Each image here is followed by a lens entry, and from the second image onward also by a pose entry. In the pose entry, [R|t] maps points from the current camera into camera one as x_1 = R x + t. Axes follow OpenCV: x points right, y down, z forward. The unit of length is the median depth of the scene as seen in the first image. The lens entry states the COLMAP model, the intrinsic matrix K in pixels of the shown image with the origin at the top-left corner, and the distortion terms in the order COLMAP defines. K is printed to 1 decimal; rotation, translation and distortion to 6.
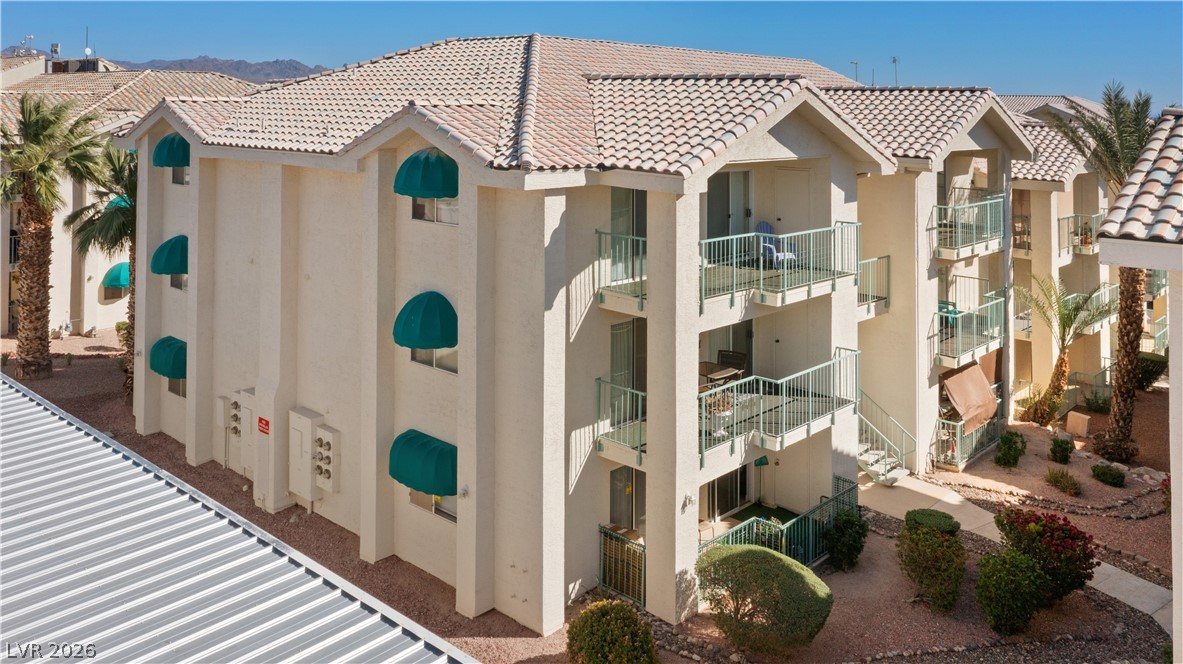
lens RADIAL K [[964.9, 0, 576.2], [0, 964.9, 67.5], [0, 0, 1]] dist [-0.003878, 0.000519]
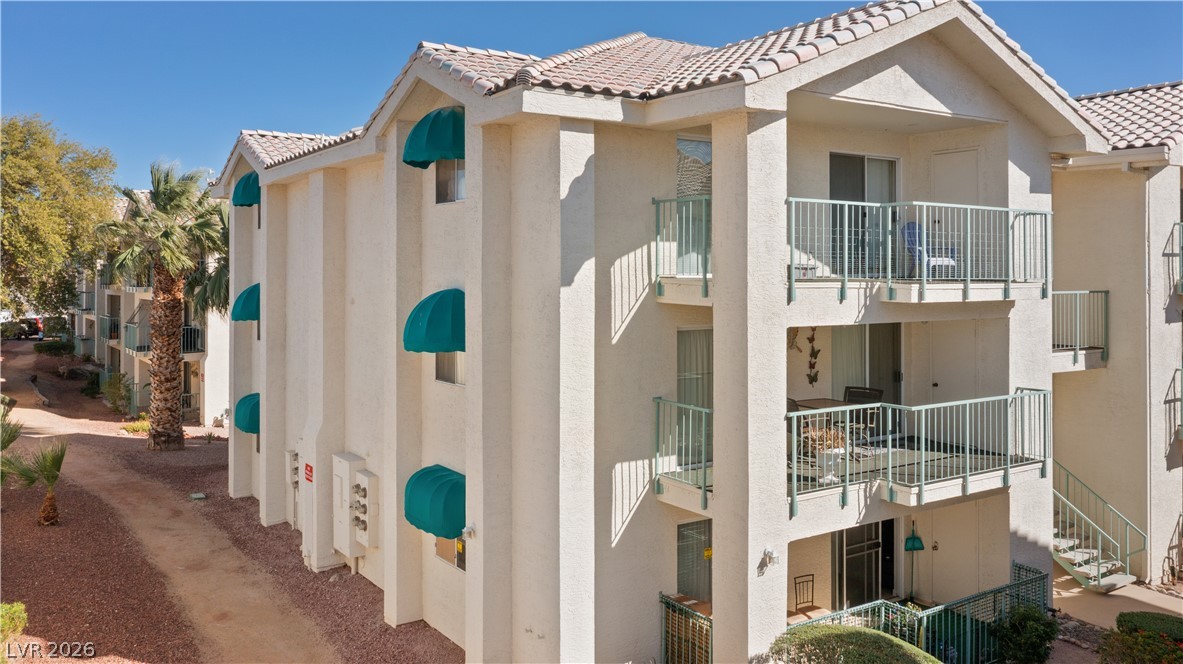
lens RADIAL K [[964.4, 0, 586.9], [0, 964.4, 252.9], [0, 0, 1]] dist [-0.017256, 0.004085]
pose [[0.974730, -0.011880, -0.223071, 0.130504], [0.017774, 0.999543, 0.024435, 0.183458], [0.222679, -0.027782, 0.974496, 0.256907]]
